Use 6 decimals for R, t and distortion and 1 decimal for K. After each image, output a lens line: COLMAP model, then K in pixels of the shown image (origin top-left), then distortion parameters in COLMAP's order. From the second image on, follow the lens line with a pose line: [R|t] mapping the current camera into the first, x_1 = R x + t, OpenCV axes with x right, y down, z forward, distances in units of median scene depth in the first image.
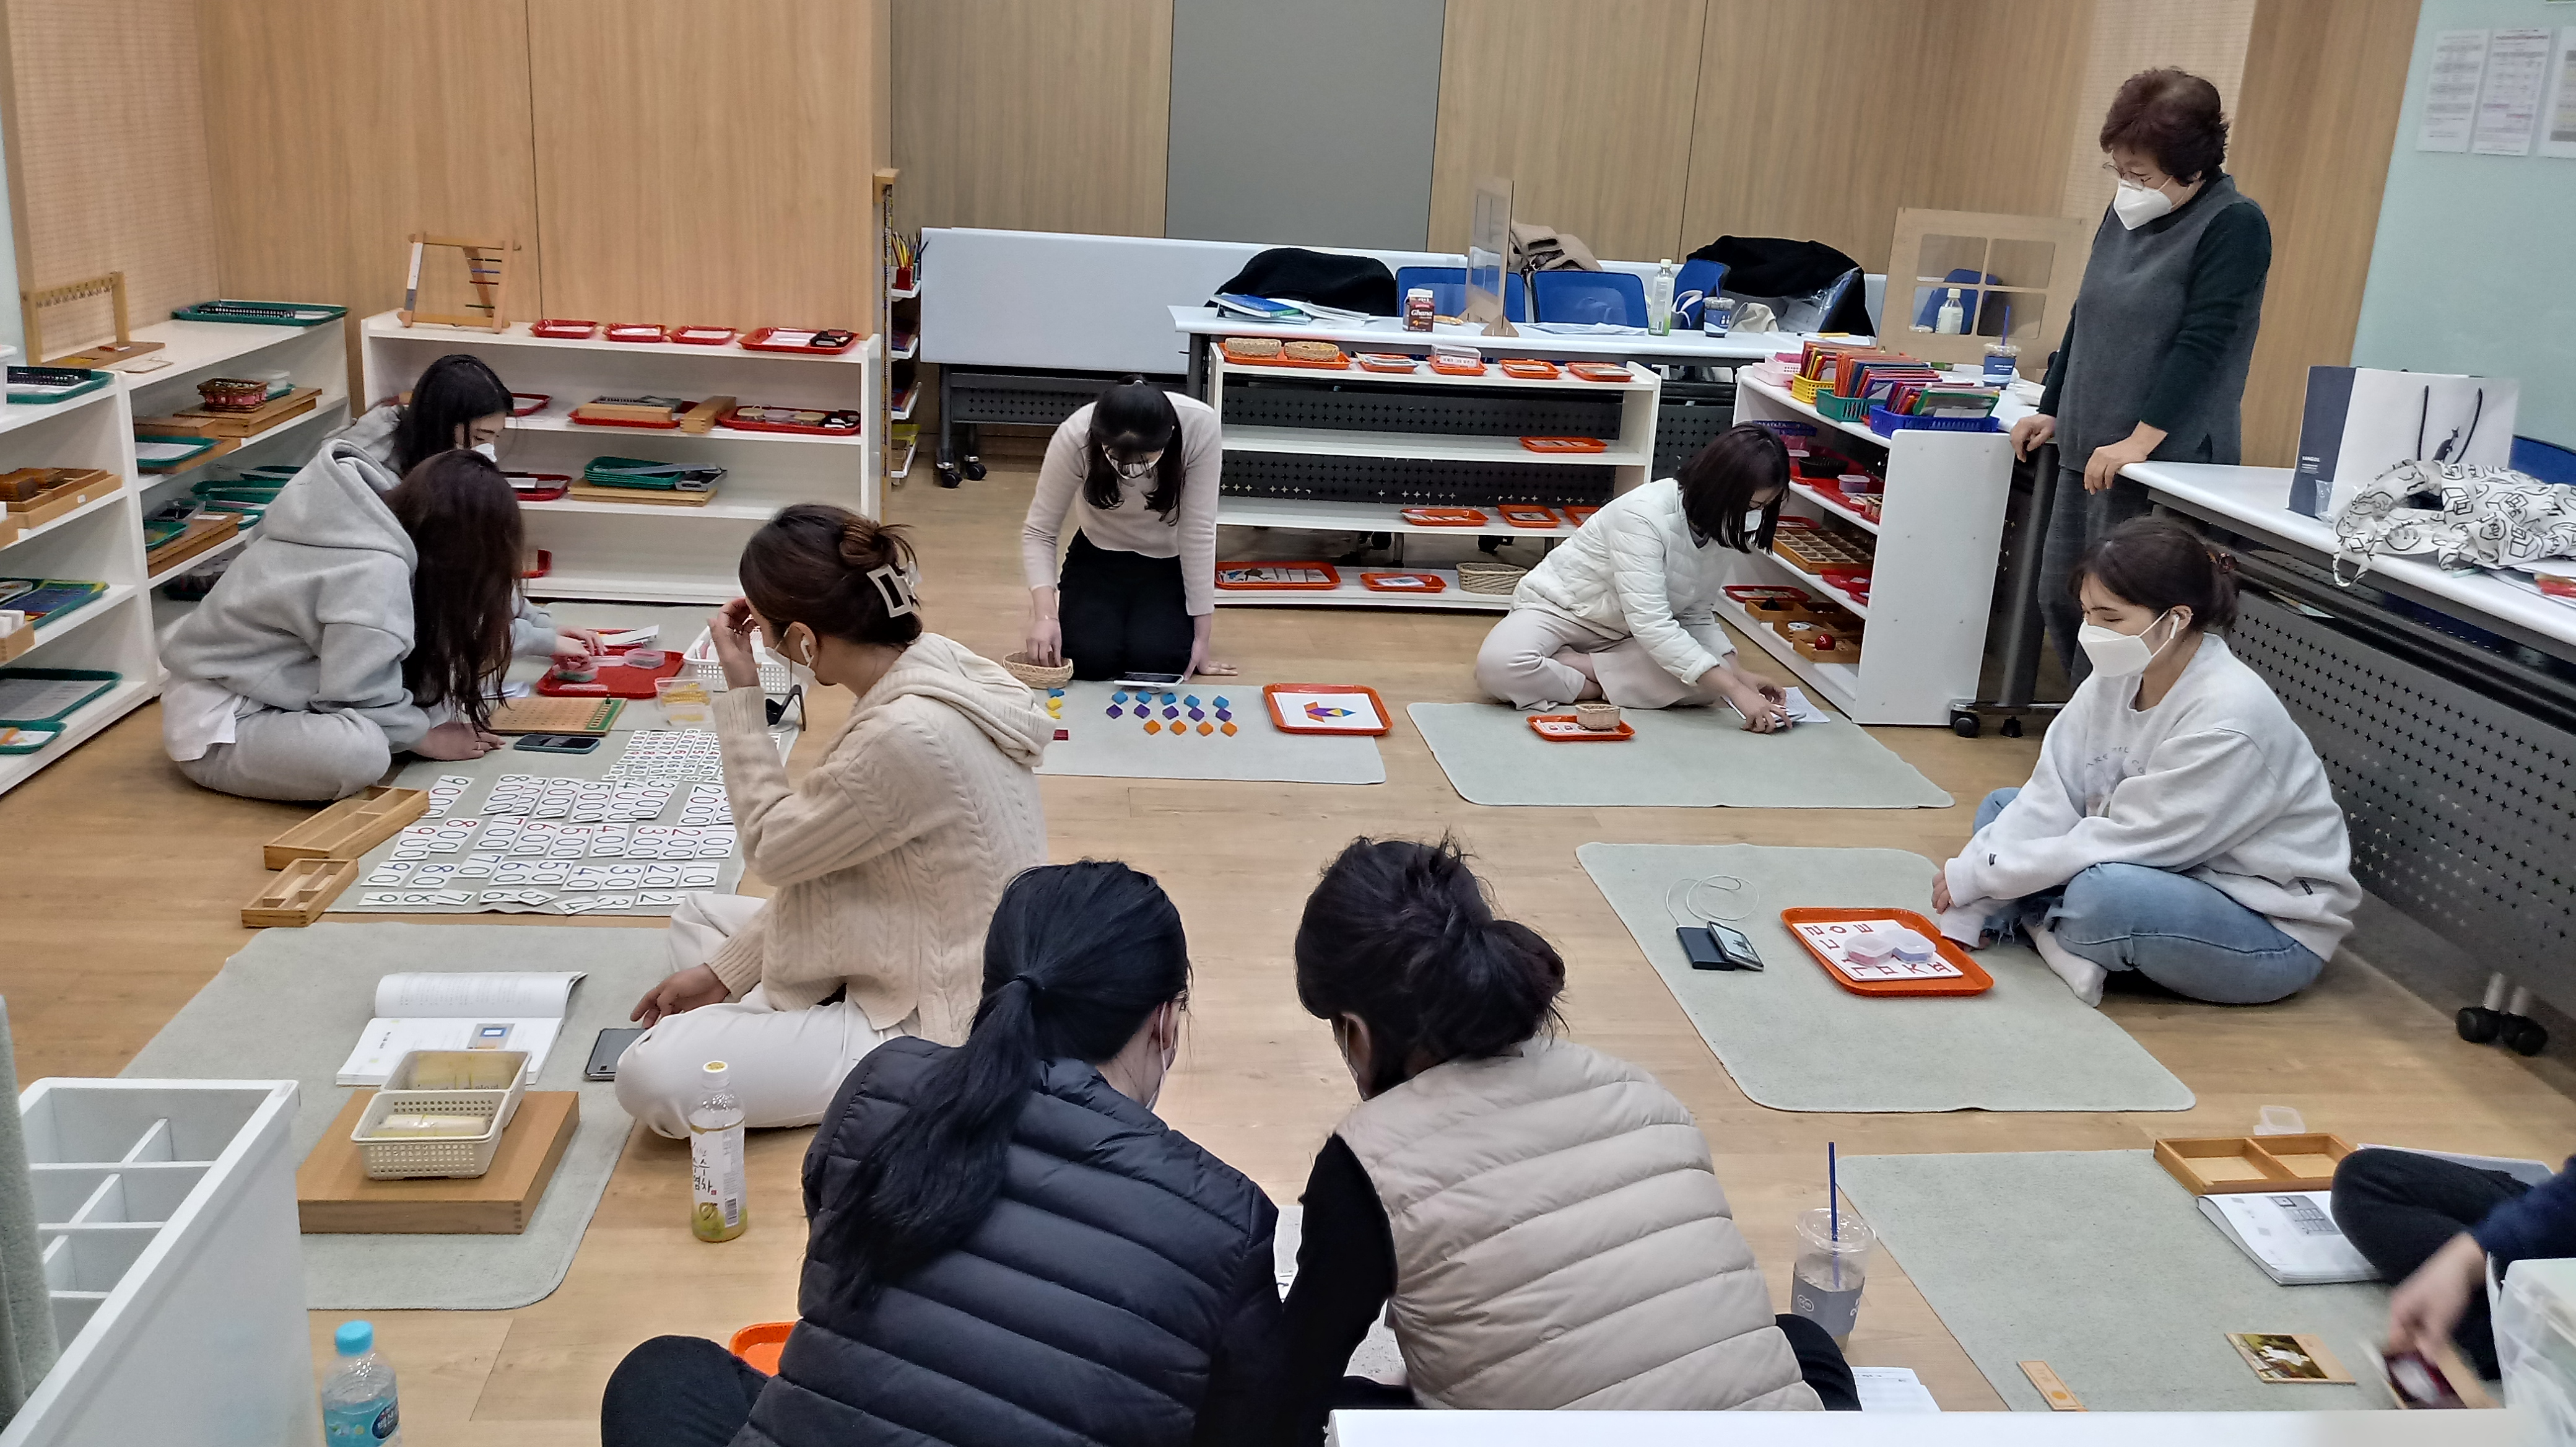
lens RADIAL K [[2102.3, 0, 1303.6], [0, 2102.3, 719.7], [0, 0, 1]] dist [0.051496, -0.083907]
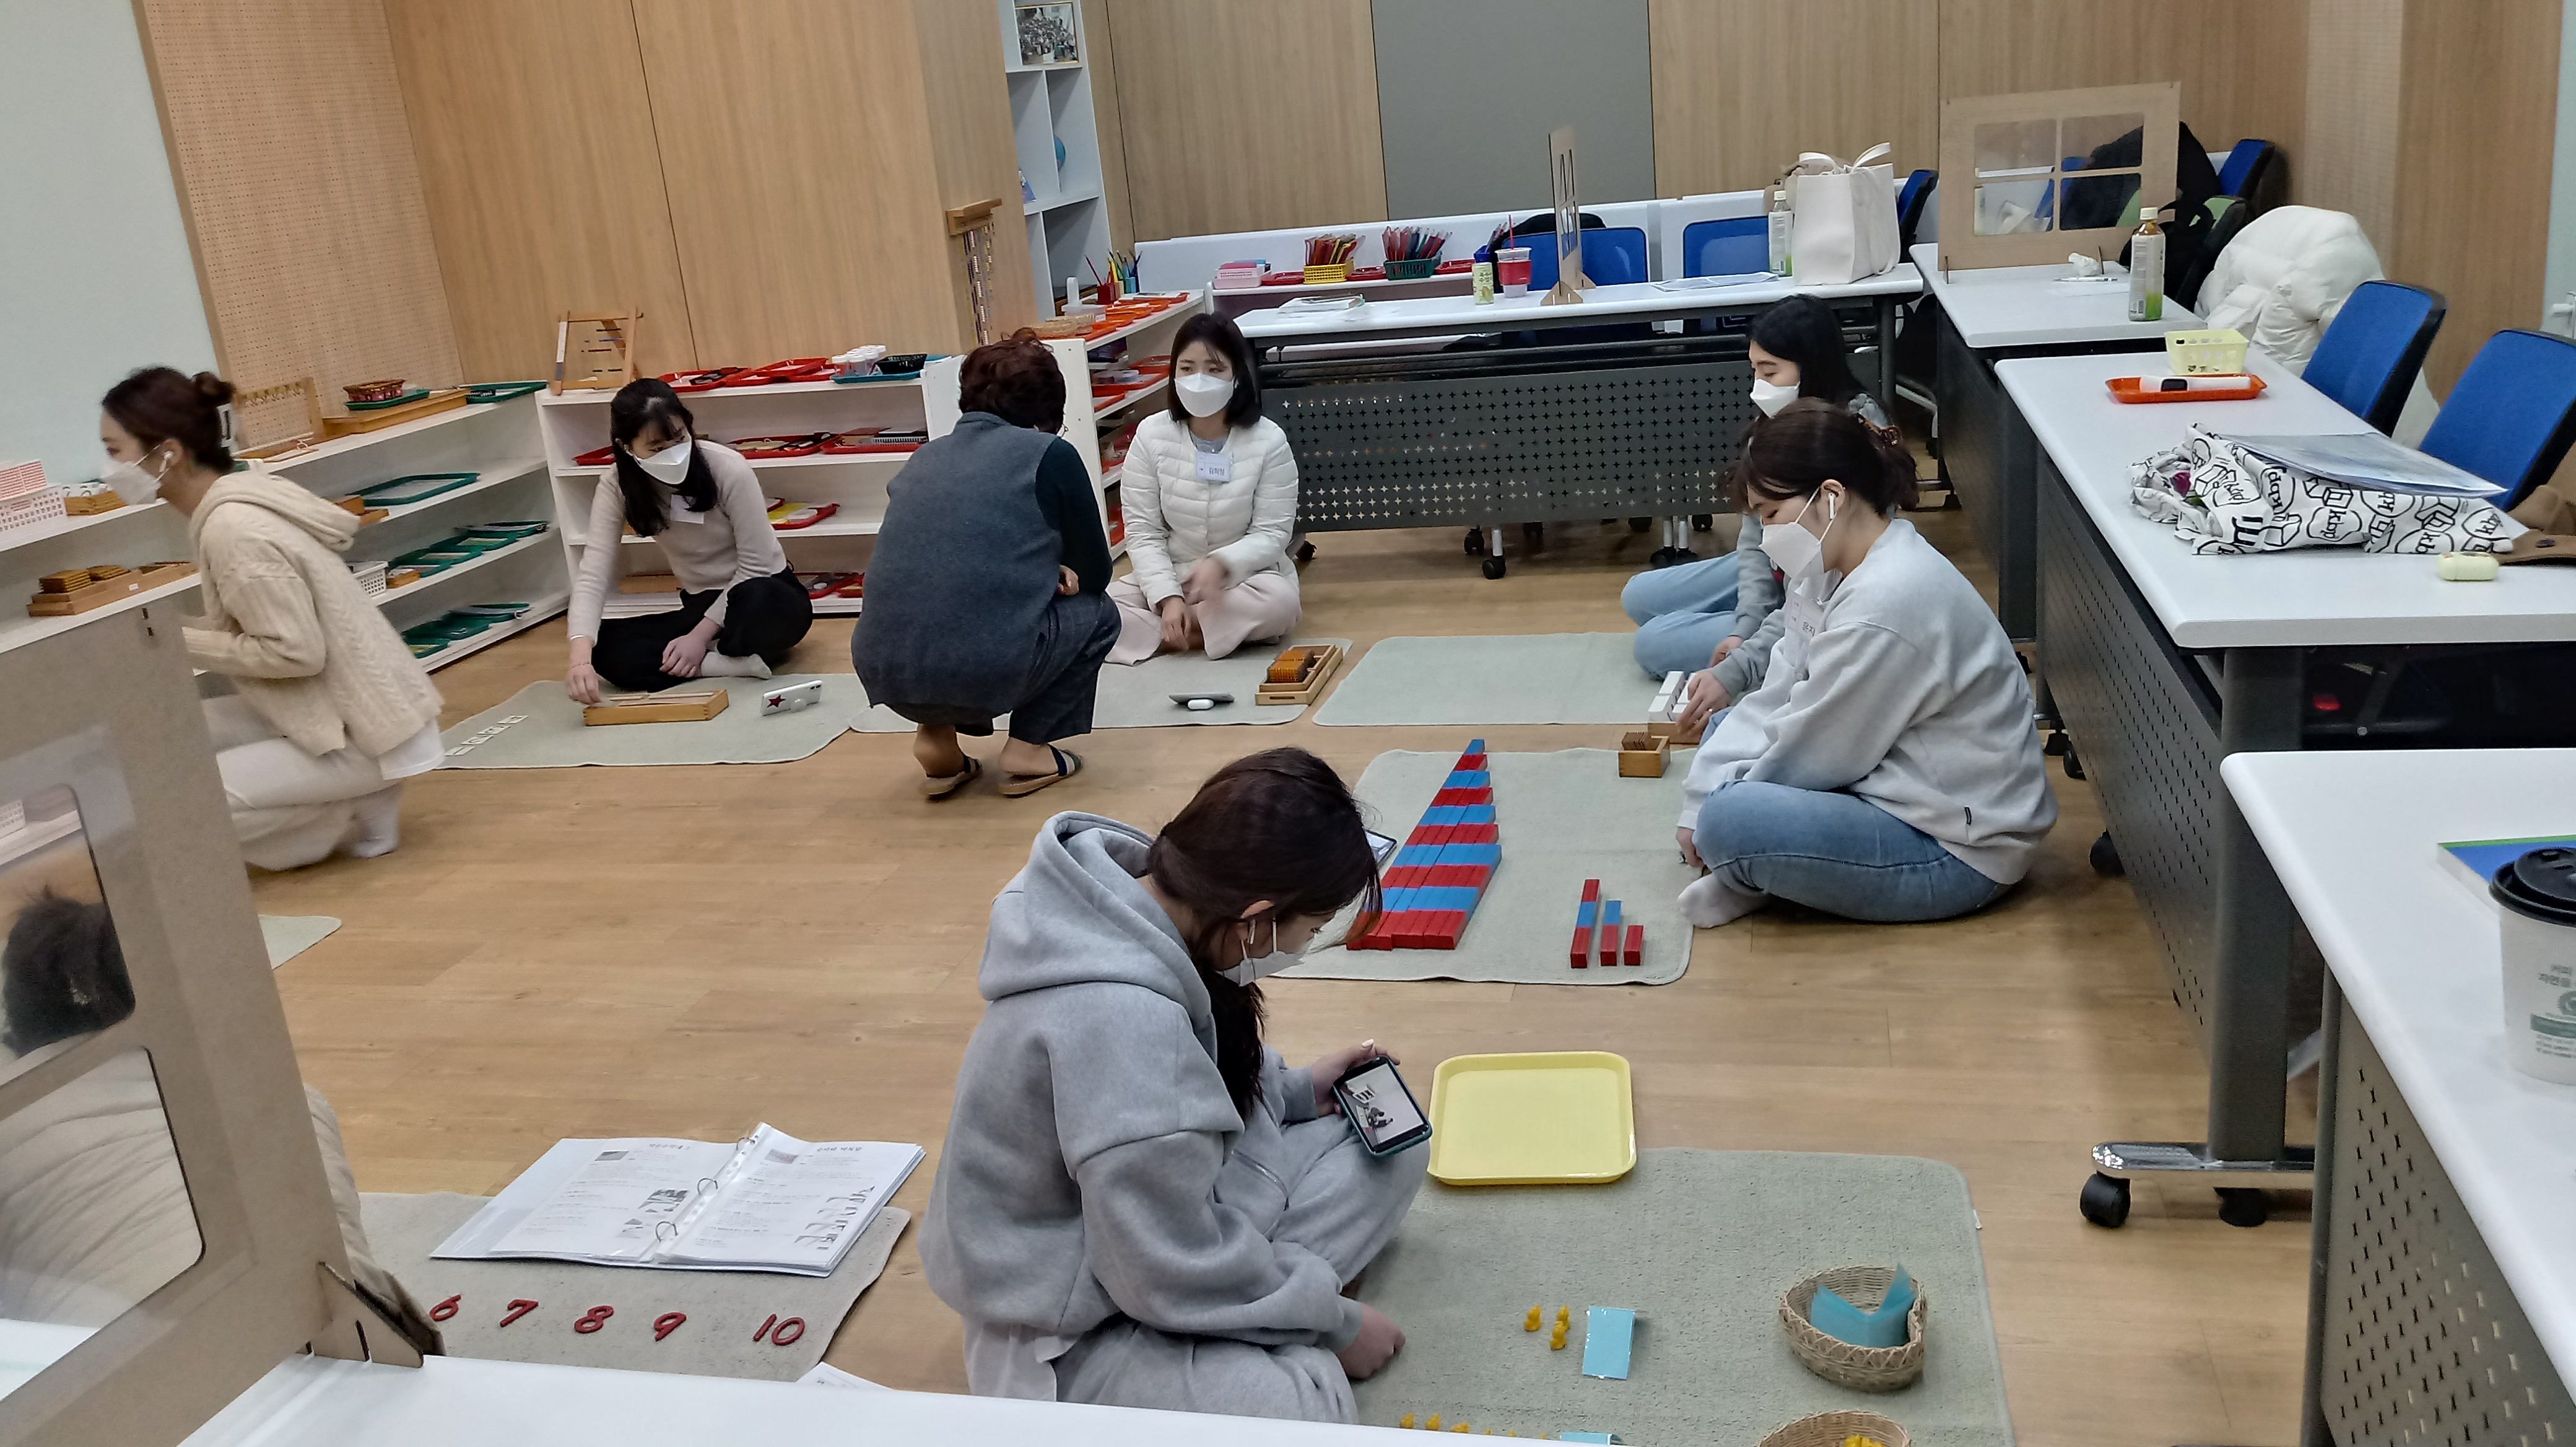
lens RADIAL K [[2102.3, 0, 1303.6], [0, 2102.3, 719.7], [0, 0, 1]] dist [0.051496, -0.083907]
pose [[0.933819, -0.043952, -0.355036, 0.353758], [0.047257, 0.998883, 0.000637, 0.012934], [0.354611, -0.017373, 0.934852, 0.045747]]
